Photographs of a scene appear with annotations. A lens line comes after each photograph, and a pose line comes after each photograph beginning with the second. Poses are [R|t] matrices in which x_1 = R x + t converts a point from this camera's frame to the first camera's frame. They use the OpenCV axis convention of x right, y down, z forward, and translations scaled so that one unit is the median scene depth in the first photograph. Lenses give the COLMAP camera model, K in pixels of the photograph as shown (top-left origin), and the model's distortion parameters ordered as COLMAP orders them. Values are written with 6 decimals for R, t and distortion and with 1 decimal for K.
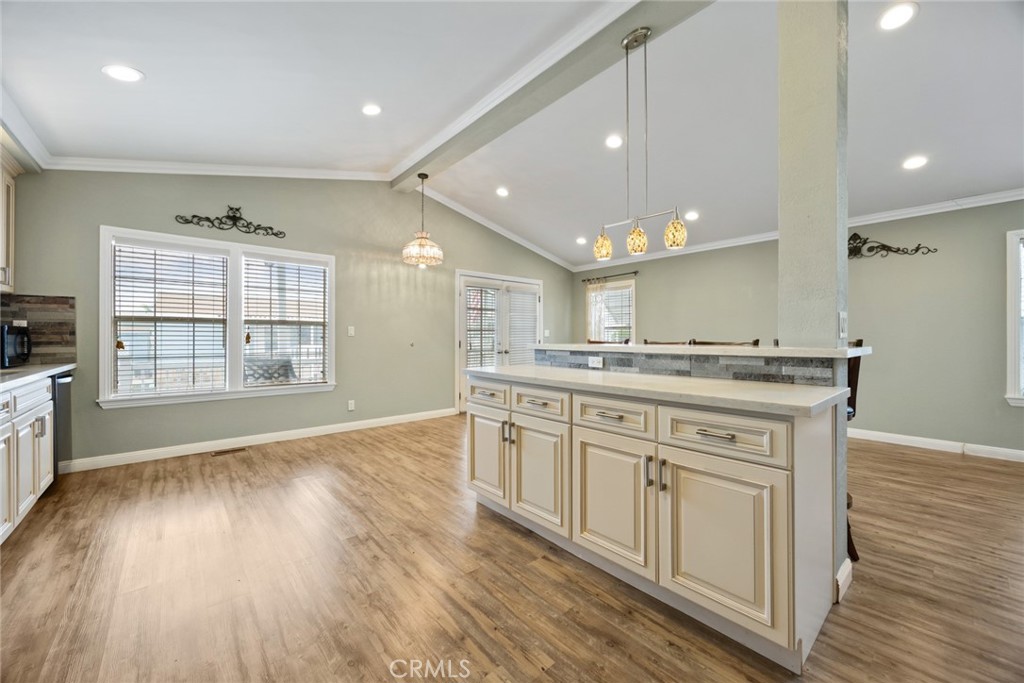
lens RADIAL K [[406.6, 0, 511.0], [0, 406.6, 335.9], [0, 0, 1]] dist [0.048828, -0.000005]
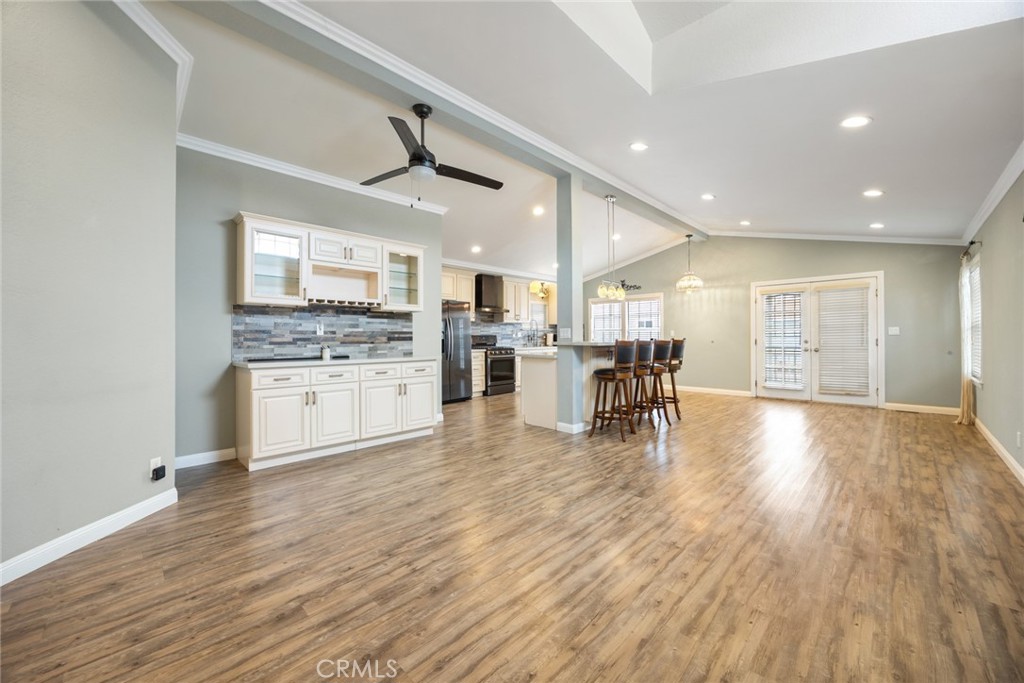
lens RADIAL K [[414.0, 0, 516.7], [0, 414.0, 338.1], [0, 0, 1]] dist [-0.010156, 0.000024]
pose [[0.048439, 0.000182, -0.998826, 1.000642], [0.005700, 0.999984, 0.000459, 0.003313], [0.998810, -0.005716, 0.048438, 0.183526]]
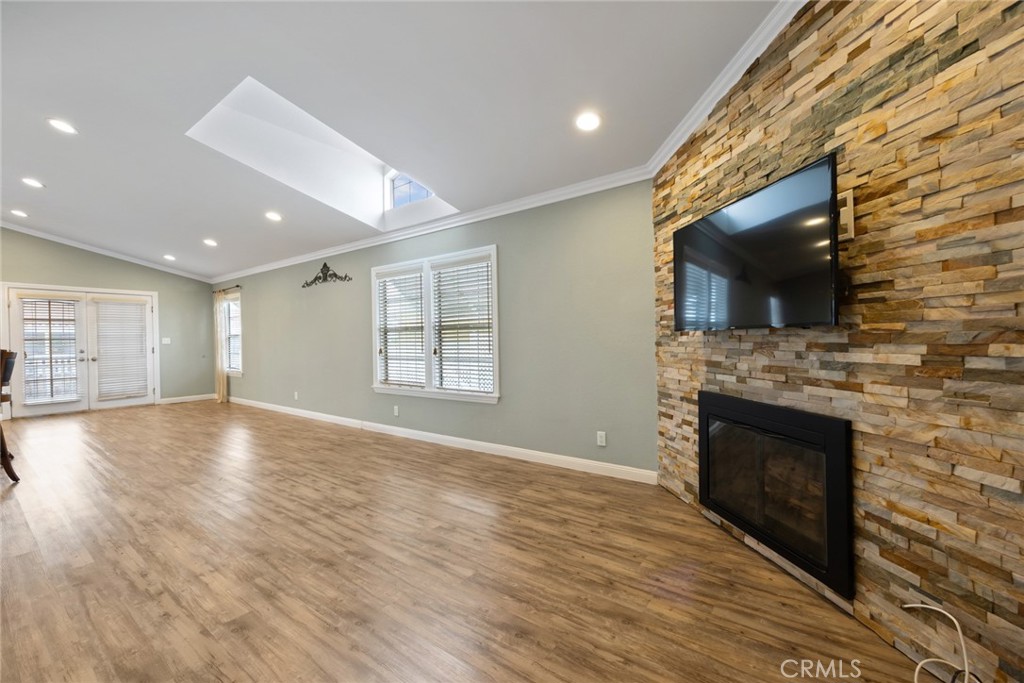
lens RADIAL K [[414.0, 0, 516.7], [0, 414.0, 338.1], [0, 0, 1]] dist [-0.010156, 0.000024]
pose [[0.976453, -0.011296, 0.215437, 0.834751], [0.012518, 0.999912, -0.004308, 0.001734], [-0.215369, 0.006903, 0.976508, -0.282003]]
